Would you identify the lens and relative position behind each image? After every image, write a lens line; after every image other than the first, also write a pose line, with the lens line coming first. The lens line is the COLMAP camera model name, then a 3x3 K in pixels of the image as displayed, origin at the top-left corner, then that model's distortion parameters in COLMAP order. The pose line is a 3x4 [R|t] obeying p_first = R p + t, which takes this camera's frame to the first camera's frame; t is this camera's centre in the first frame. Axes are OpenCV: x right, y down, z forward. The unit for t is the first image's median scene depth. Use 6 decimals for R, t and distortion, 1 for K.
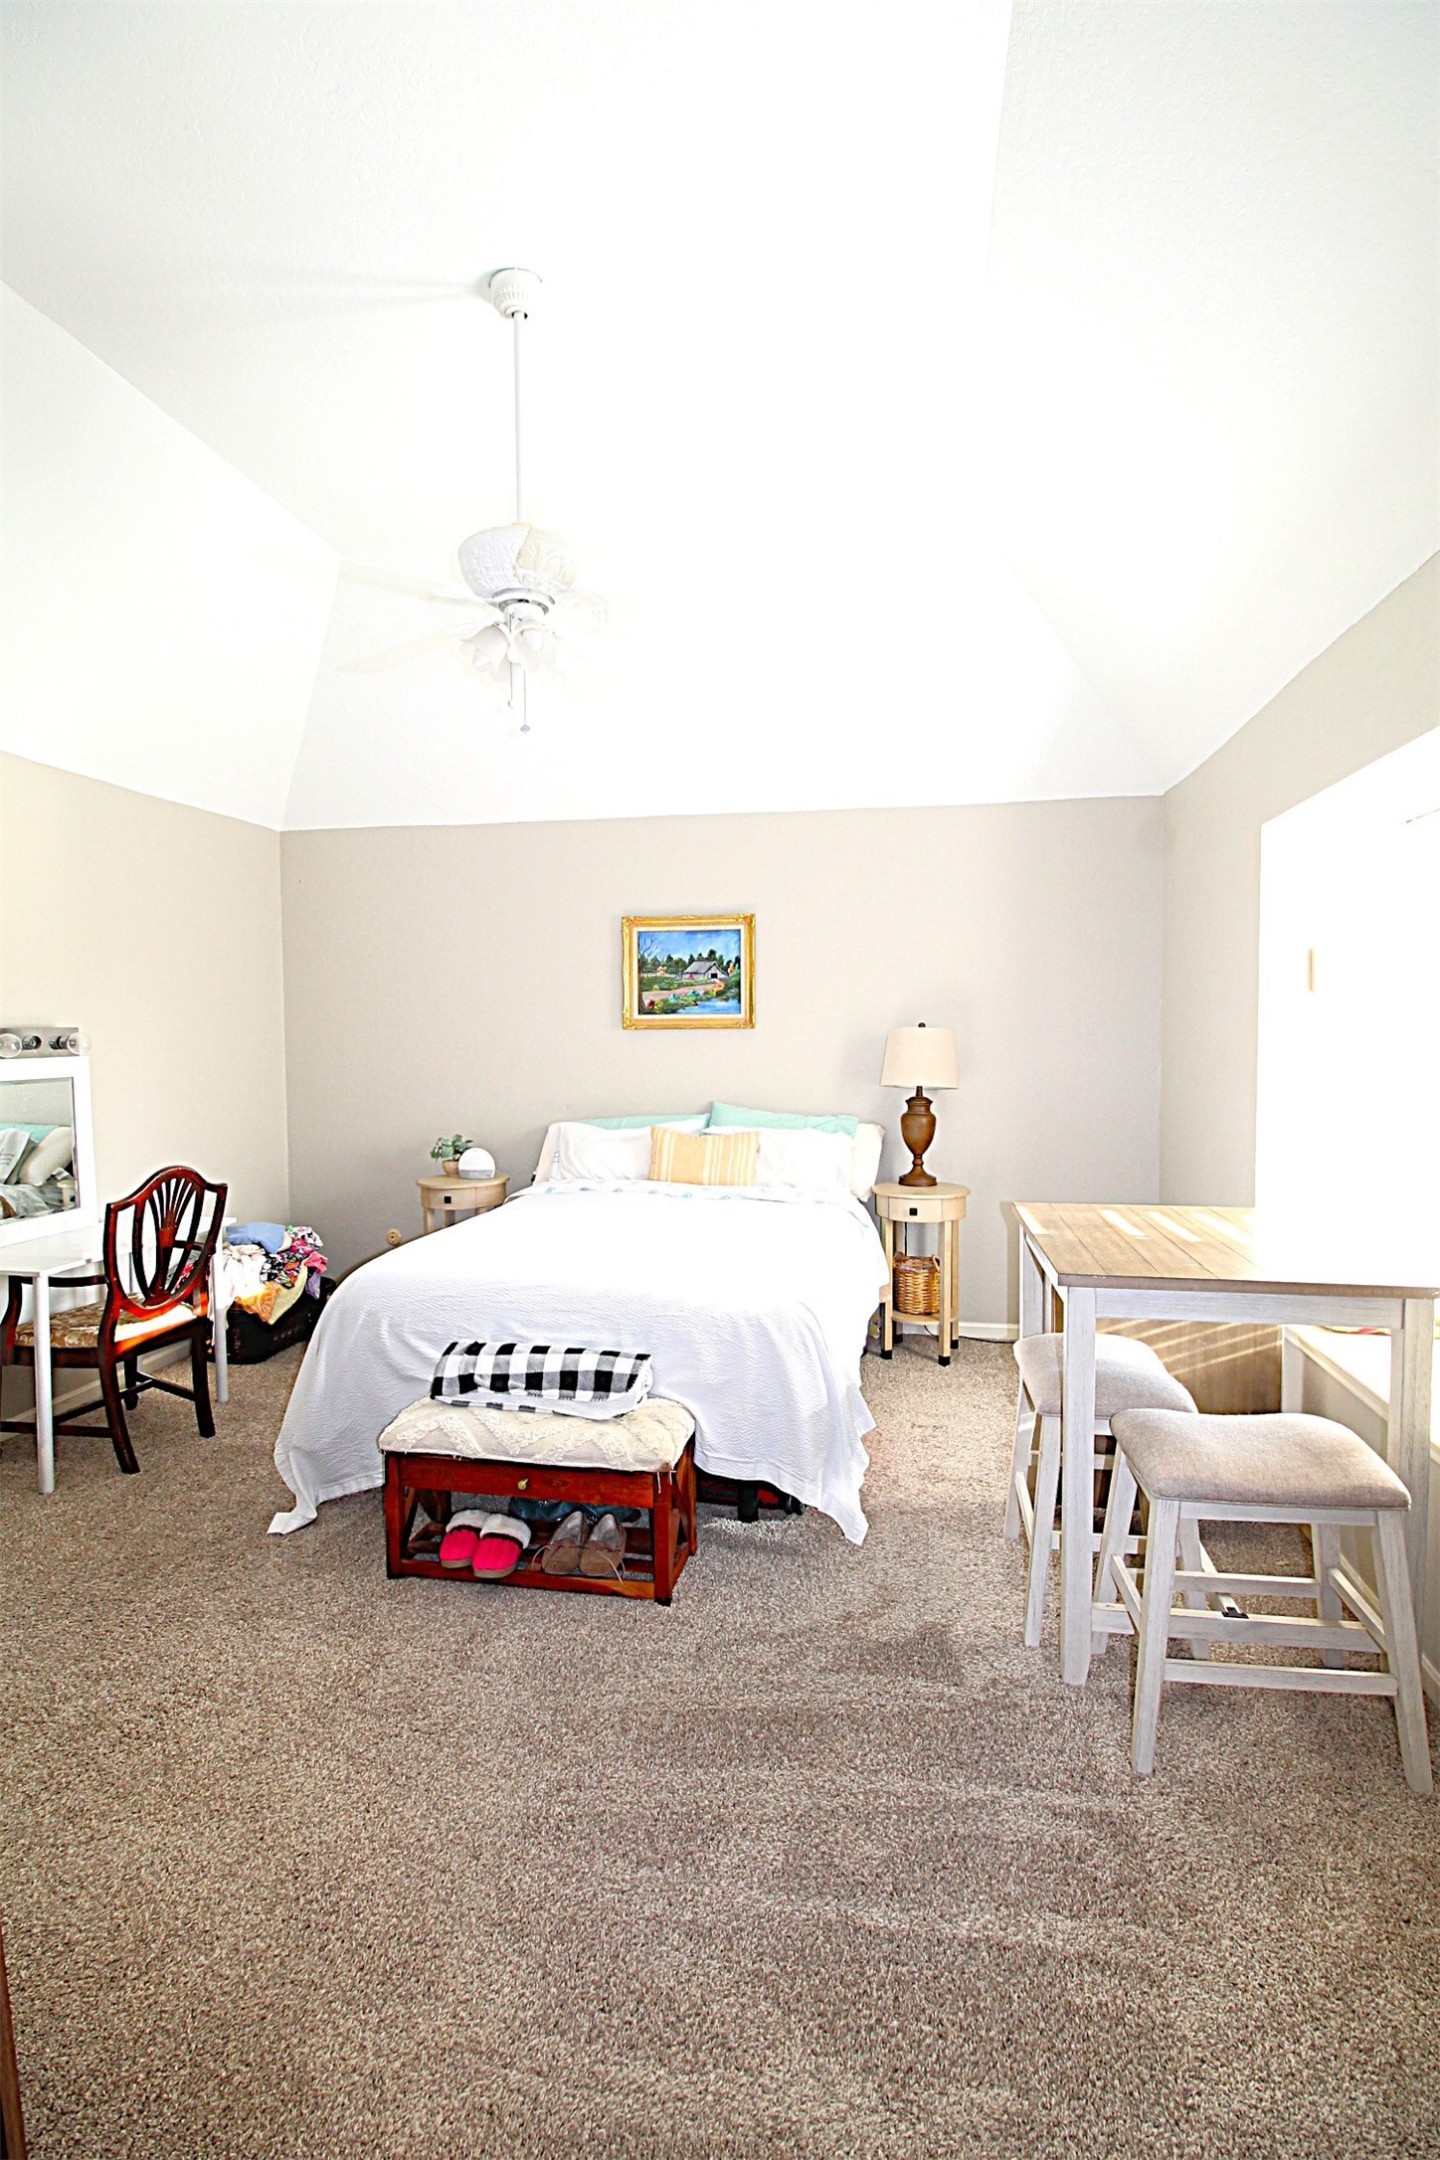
lens RADIAL K [[1003.9, 0, 720.0], [0, 1003.9, 1080.0], [0, 0, 1]] dist [0.003533, -0.012822]
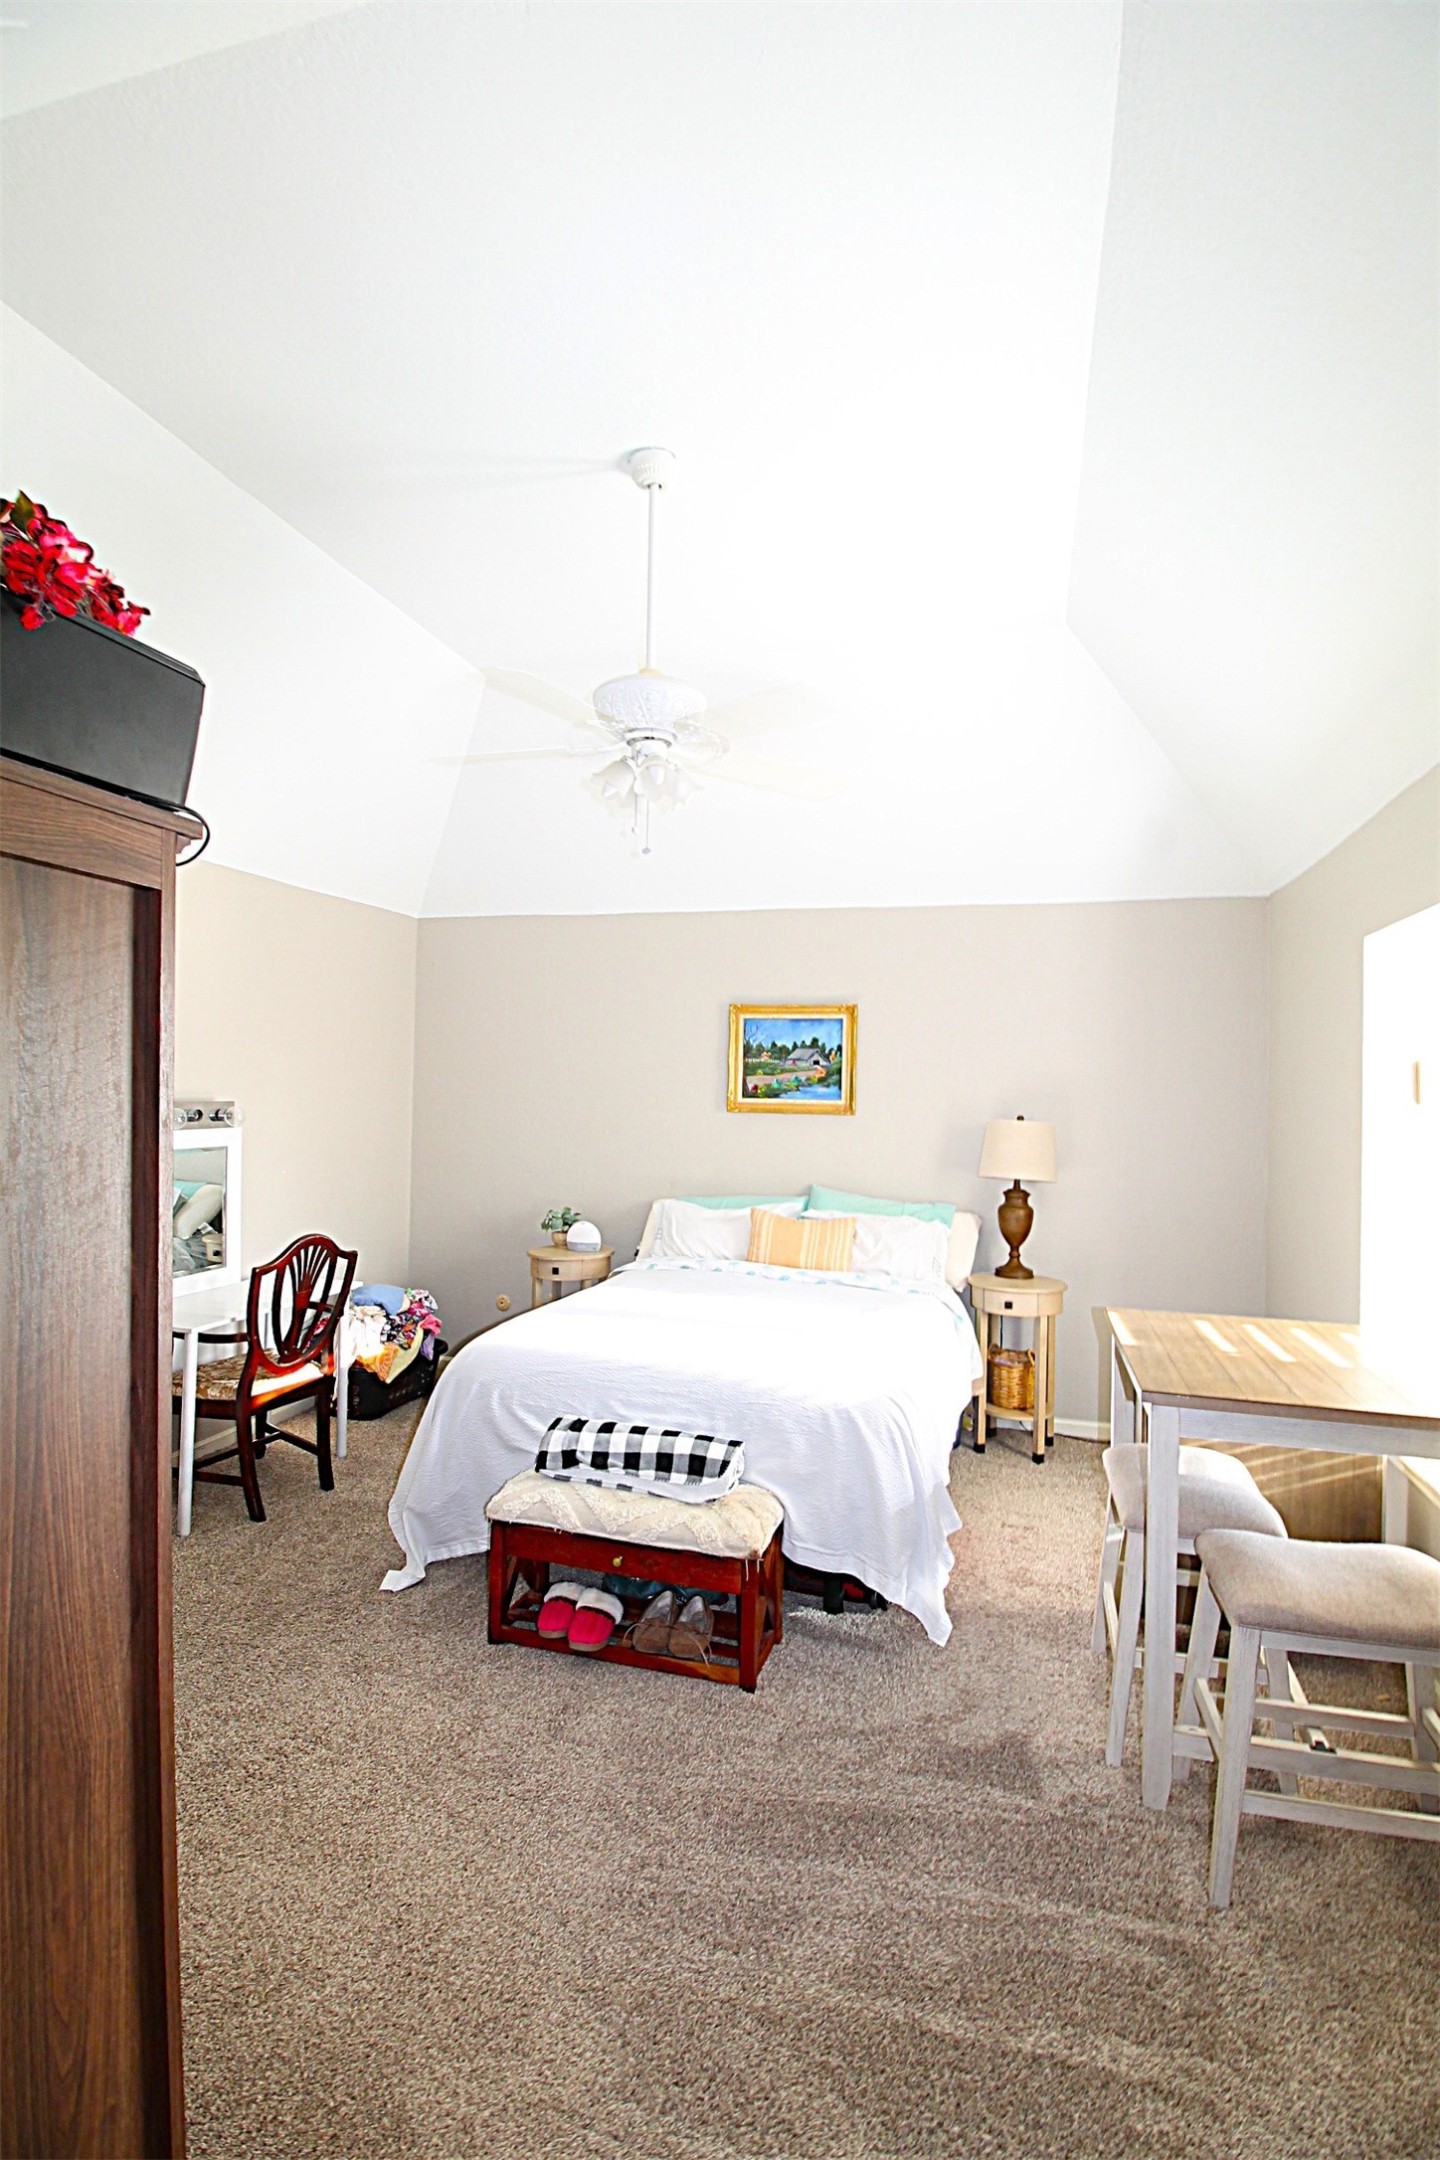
lens RADIAL K [[1004.3, 0, 727.4], [0, 1004.3, 1073.9], [0, 0, 1]] dist [0.001181, -0.011707]
pose [[0.994987, 0.025170, -0.096786, 0.006050], [-0.031545, 0.997393, -0.064907, -0.039722], [0.094900, 0.067635, 0.993187, -0.064316]]
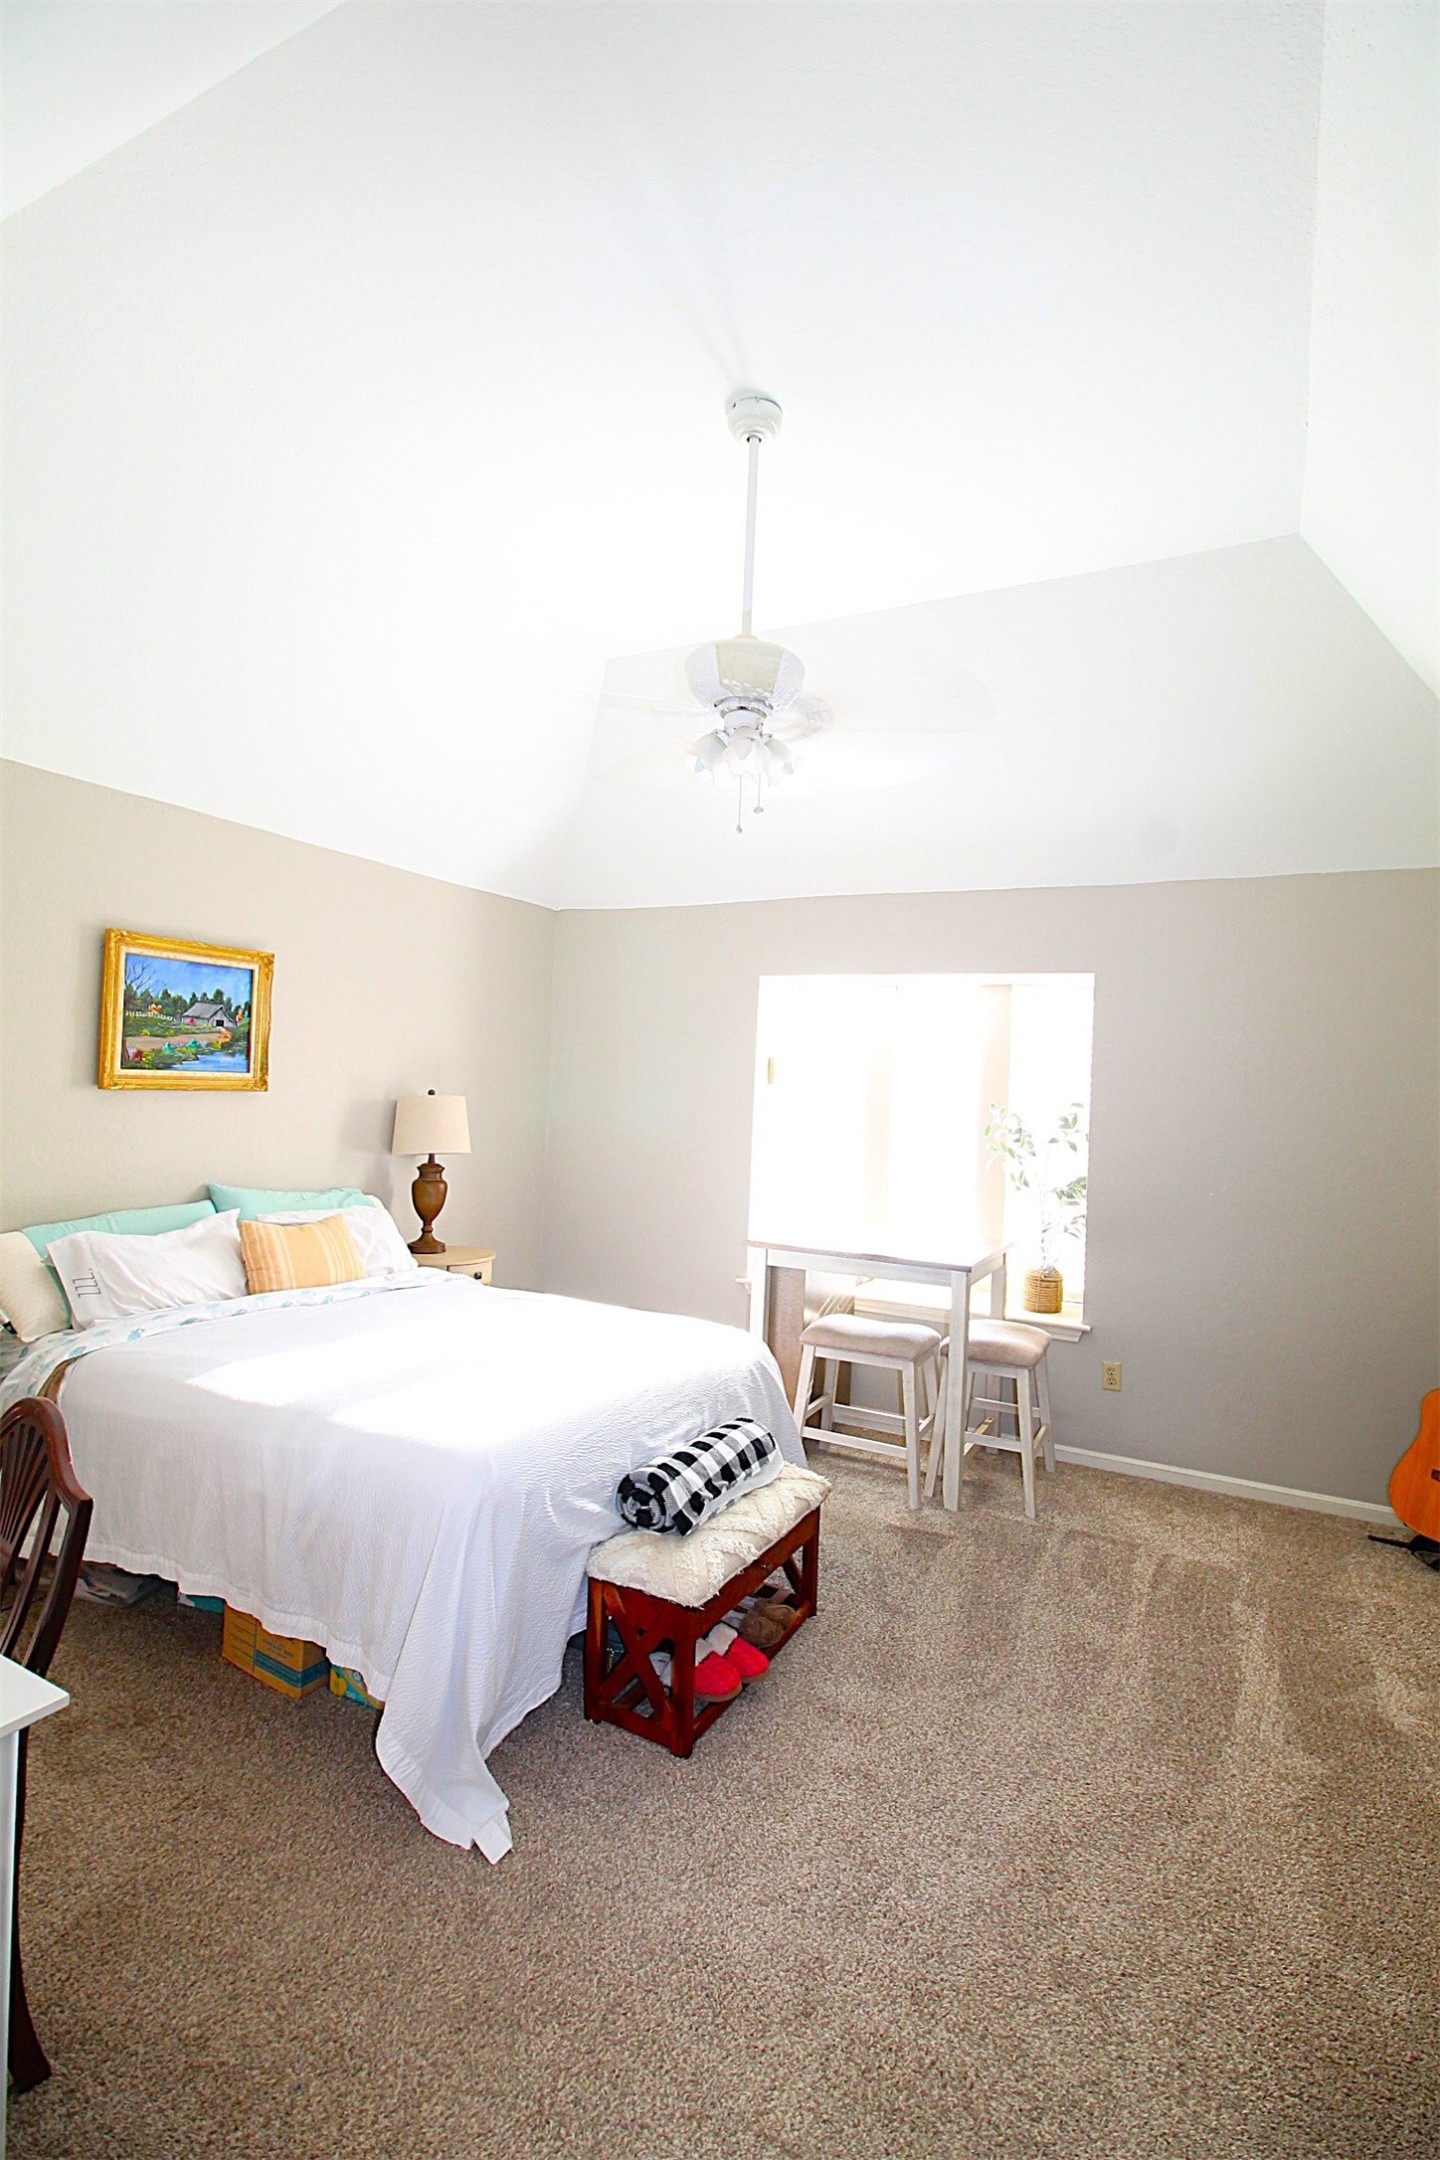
lens RADIAL K [[1004.3, 0, 727.4], [0, 1004.3, 1073.9], [0, 0, 1]] dist [0.001181, -0.011707]
pose [[0.295508, 0.029619, 0.954881, -1.141650], [0.012120, 0.999323, -0.034748, -0.057438], [-0.955263, 0.021842, 0.294949, 0.697194]]
